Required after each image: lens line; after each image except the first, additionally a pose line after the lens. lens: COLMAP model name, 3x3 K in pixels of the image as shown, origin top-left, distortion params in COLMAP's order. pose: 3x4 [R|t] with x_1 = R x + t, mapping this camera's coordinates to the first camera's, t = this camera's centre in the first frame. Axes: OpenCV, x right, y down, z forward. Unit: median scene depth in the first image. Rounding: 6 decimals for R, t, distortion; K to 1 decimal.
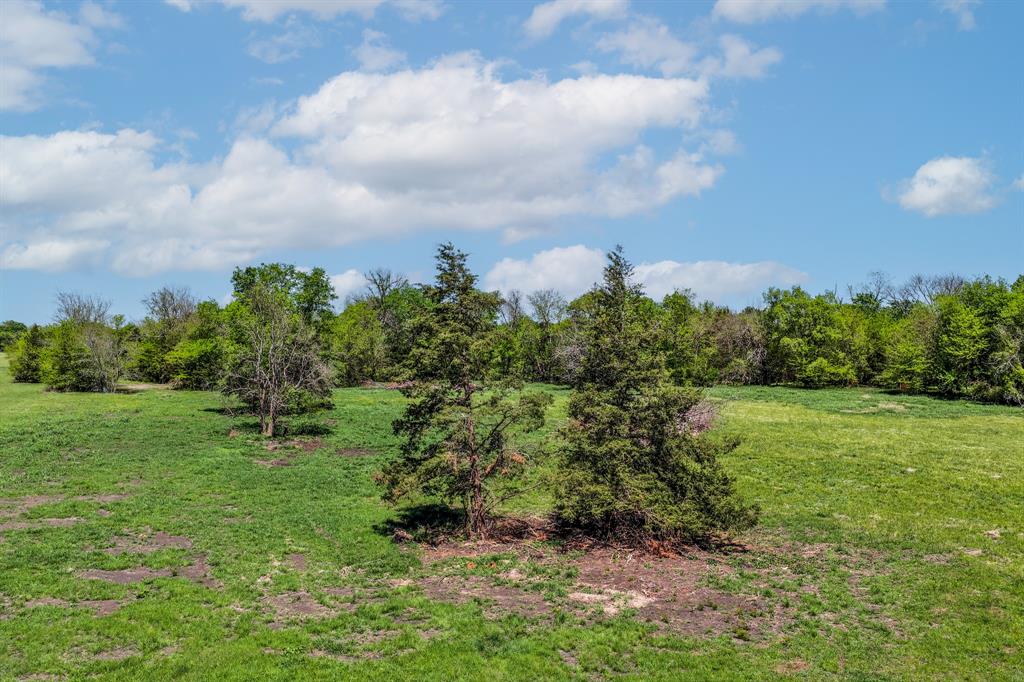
lens RADIAL K [[828.9, 0, 511.3], [0, 828.9, 340.4], [0, 0, 1]] dist [0.011893, 0.005132]
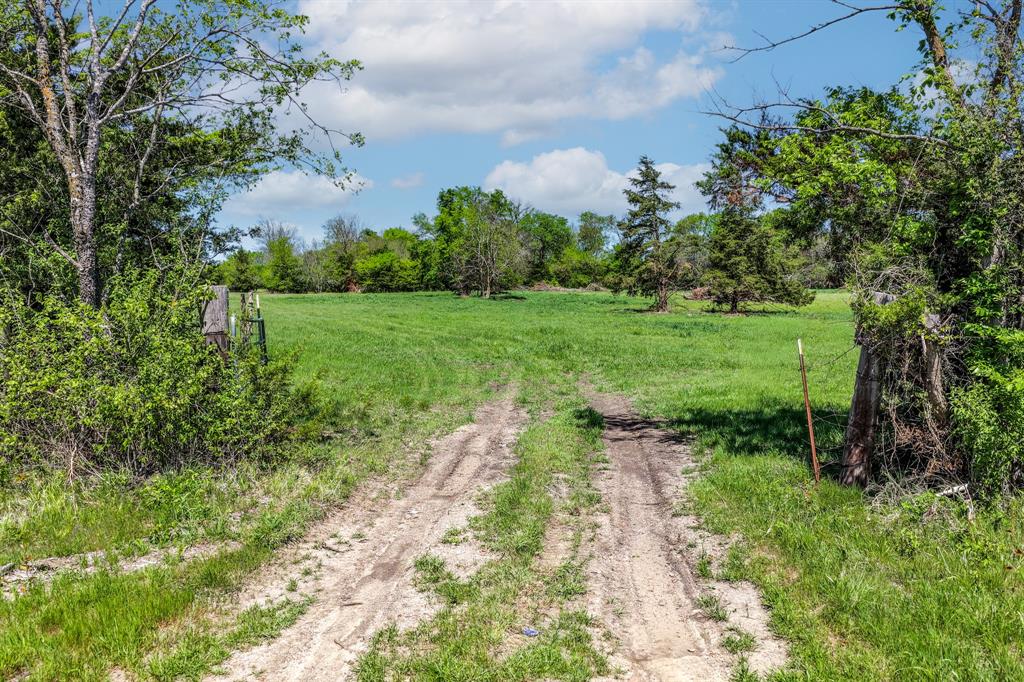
lens RADIAL K [[828.9, 0, 513.0], [0, 828.9, 341.4], [0, 0, 1]] dist [0.011893, 0.005132]
pose [[0.995395, 0.001597, -0.095844, -0.080338], [0.005058, 0.997593, 0.069150, 0.069582], [0.095724, -0.069316, 0.992992, -0.371656]]
